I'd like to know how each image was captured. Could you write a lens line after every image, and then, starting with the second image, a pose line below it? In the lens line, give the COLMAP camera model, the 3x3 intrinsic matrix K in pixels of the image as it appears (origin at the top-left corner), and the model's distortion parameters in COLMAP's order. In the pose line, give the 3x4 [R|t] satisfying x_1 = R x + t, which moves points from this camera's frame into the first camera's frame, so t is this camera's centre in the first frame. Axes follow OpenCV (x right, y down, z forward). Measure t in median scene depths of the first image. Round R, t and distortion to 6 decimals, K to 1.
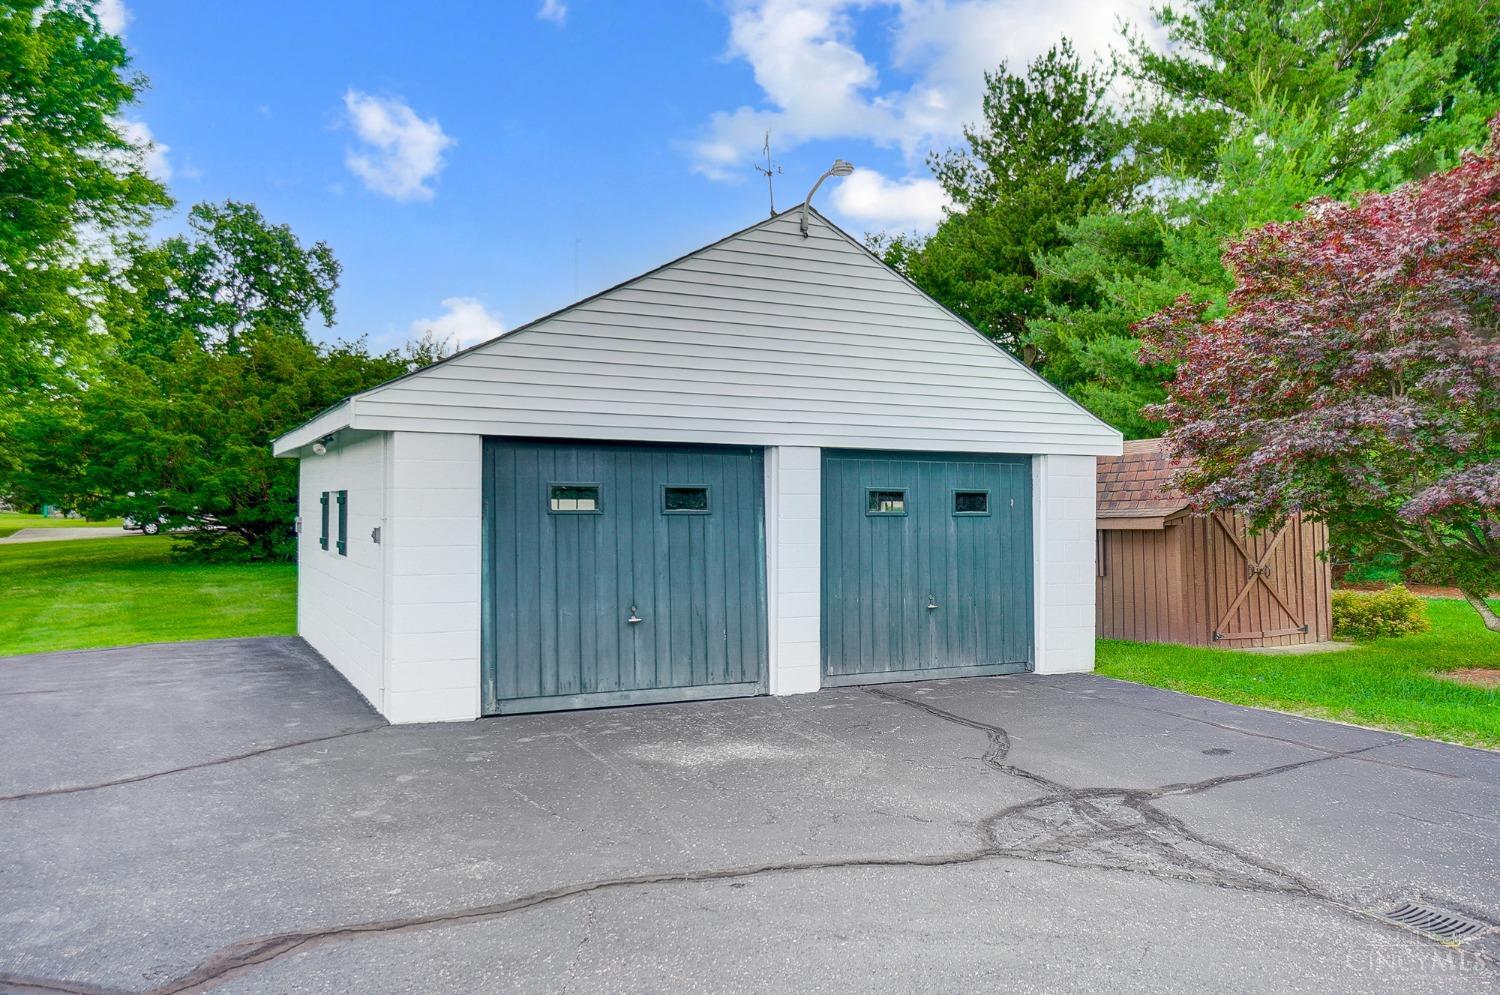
lens RADIAL K [[1151.4, 0, 750.0], [0, 1151.4, 497.5], [0, 0, 1]] dist [0.002887, 0.001087]
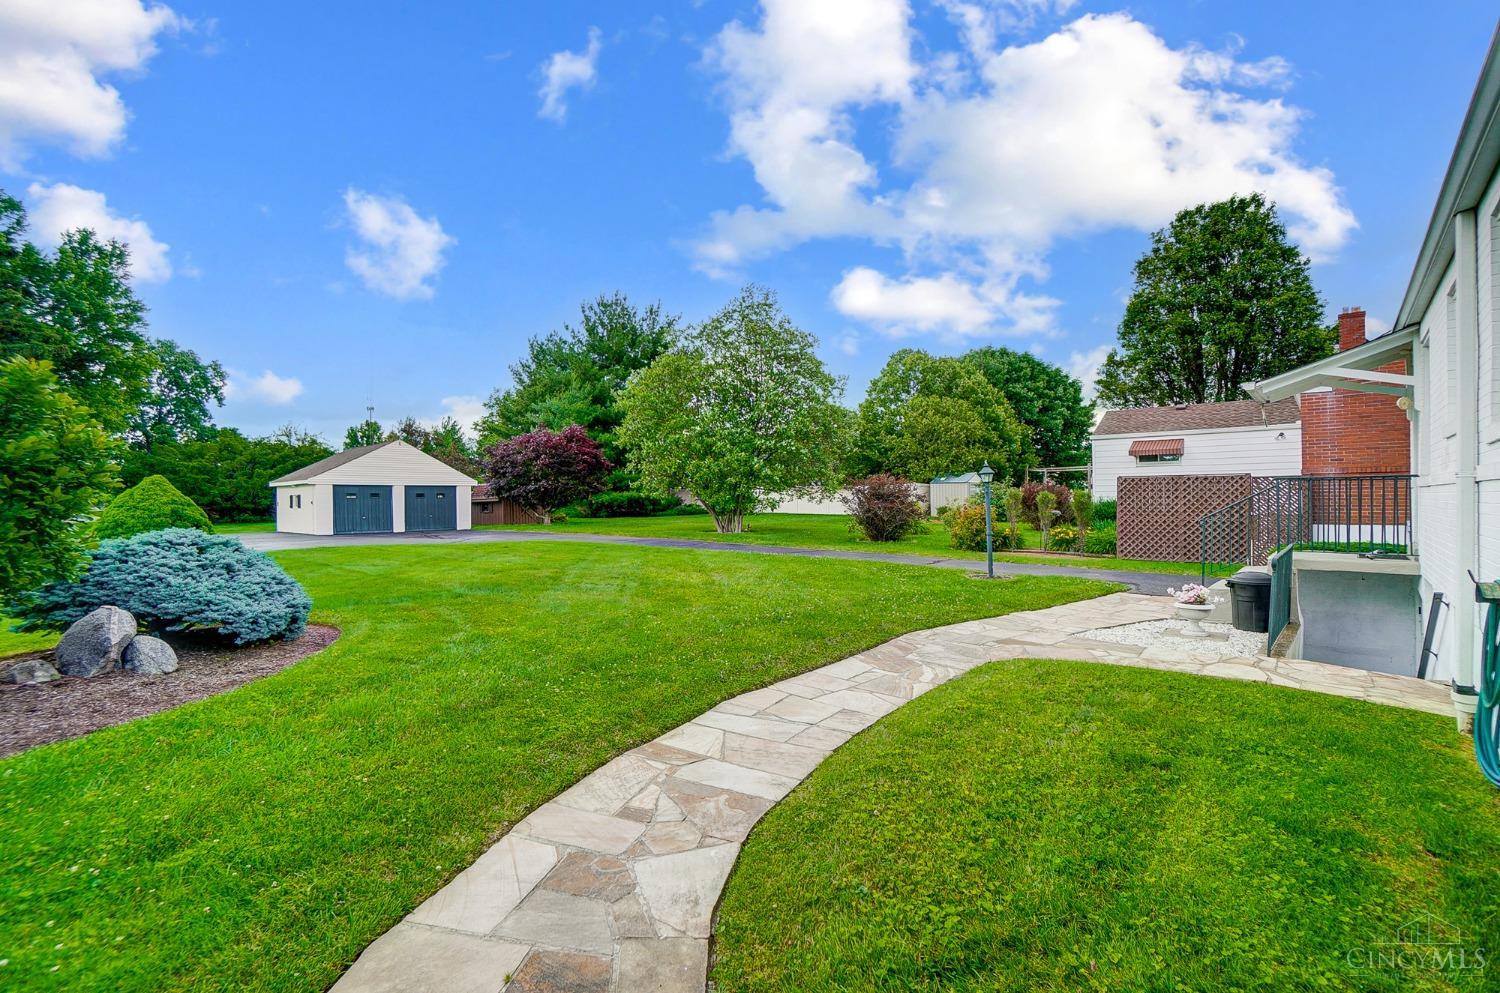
lens RADIAL K [[713.6, 0, 750.0], [0, 713.6, 496.5], [0, 0, 1]] dist [-0.001035, -0.000100]
pose [[0.946590, -0.017355, 0.321972, 0.438298], [0.015221, 0.999842, 0.009146, -0.000809], [-0.322080, -0.003757, 0.946705, -2.268499]]
